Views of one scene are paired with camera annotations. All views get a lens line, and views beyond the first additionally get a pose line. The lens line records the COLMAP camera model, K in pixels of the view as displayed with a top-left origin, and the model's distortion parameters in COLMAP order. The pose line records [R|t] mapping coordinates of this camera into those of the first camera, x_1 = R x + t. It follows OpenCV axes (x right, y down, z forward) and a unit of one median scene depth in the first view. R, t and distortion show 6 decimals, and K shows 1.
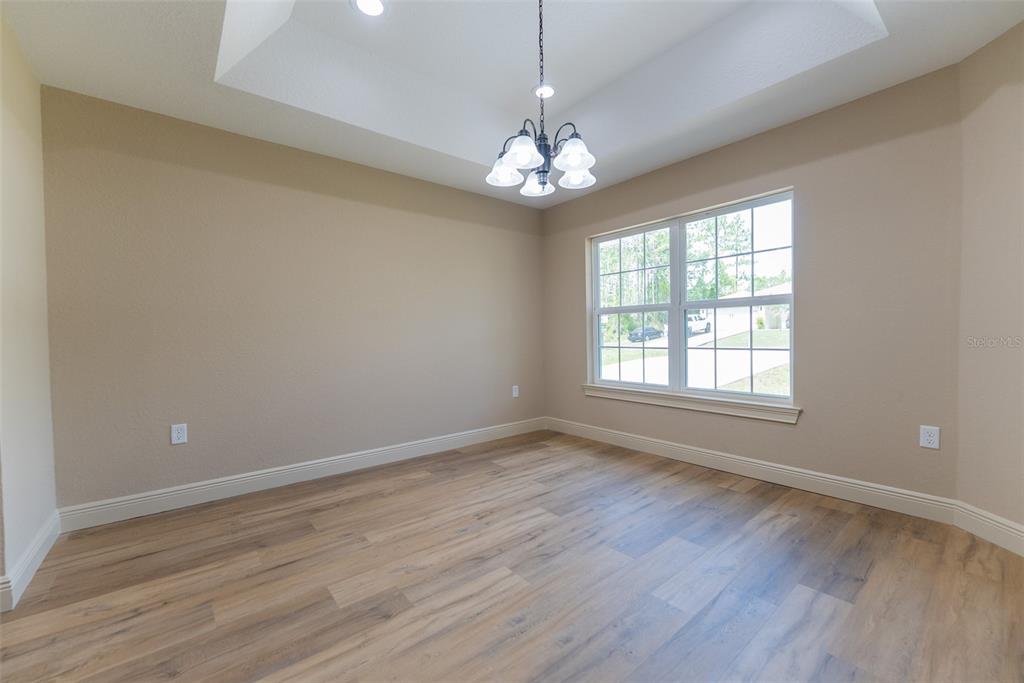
lens RADIAL K [[409.1, 0, 515.2], [0, 409.1, 343.4], [0, 0, 1]] dist [-0.000338, -0.000614]
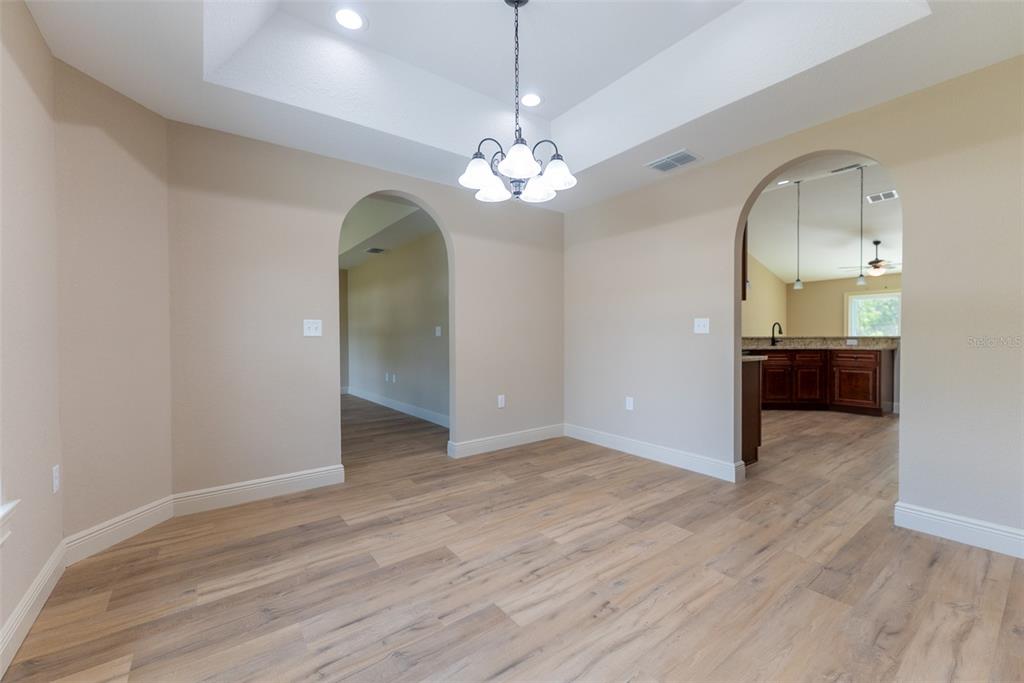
lens RADIAL K [[418.0, 0, 515.6], [0, 418.0, 343.9], [0, 0, 1]] dist [-0.000078, -0.000208]
pose [[-0.998861, 0.021086, 0.042799, 0.026129], [0.022569, 0.999151, 0.034466, -0.043179], [-0.042036, 0.035393, -0.998489, 1.411420]]
